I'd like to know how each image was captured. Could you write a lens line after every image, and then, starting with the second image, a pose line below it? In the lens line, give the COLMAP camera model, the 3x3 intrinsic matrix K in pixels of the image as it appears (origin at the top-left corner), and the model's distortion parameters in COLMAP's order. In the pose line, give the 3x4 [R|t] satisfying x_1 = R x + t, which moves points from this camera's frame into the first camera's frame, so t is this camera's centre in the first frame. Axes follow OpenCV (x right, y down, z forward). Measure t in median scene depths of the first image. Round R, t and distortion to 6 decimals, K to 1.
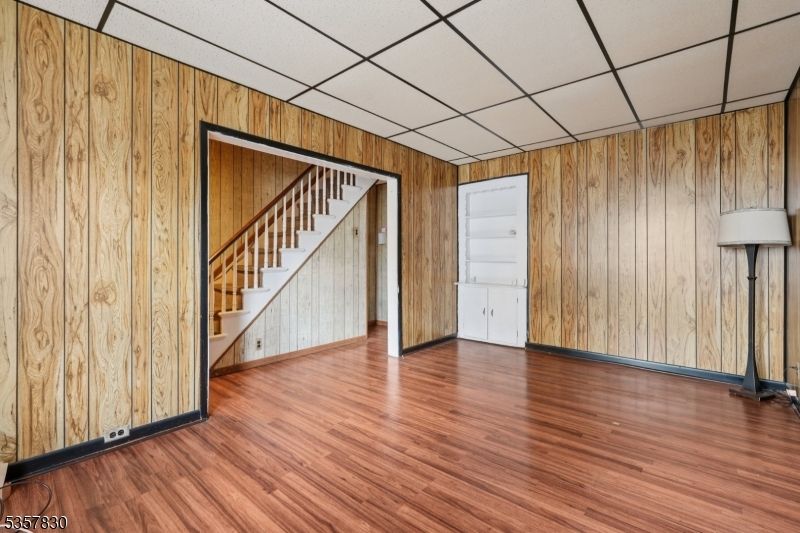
lens RADIAL K [[356.3, 0, 400.2], [0, 356.3, 258.8], [0, 0, 1]] dist [-0.002349, -0.000212]
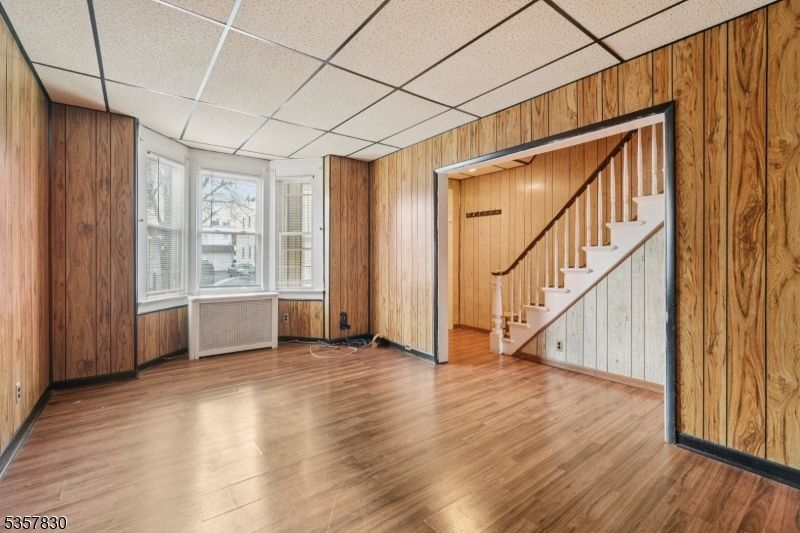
lens RADIAL K [[356.3, 0, 400.2], [0, 356.3, 258.8], [0, 0, 1]] dist [-0.002349, -0.000212]
pose [[-0.204008, 0.002521, -0.978966, 0.647718], [0.002205, 0.999995, 0.002116, -0.002287], [0.978967, -0.001727, -0.204013, 0.764077]]
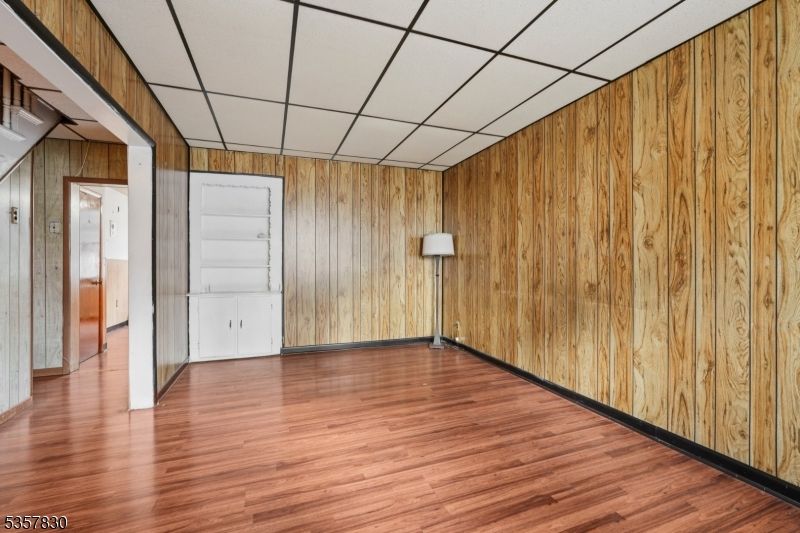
lens RADIAL K [[356.9, 0, 400.0], [0, 356.9, 266.5], [0, 0, 1]] dist [-0.014960, -0.000105]
pose [[0.480274, -0.008430, 0.877078, -0.401366], [0.002074, 0.999962, 0.008475, -0.000026], [-0.877116, -0.002251, 0.480273, 0.270838]]
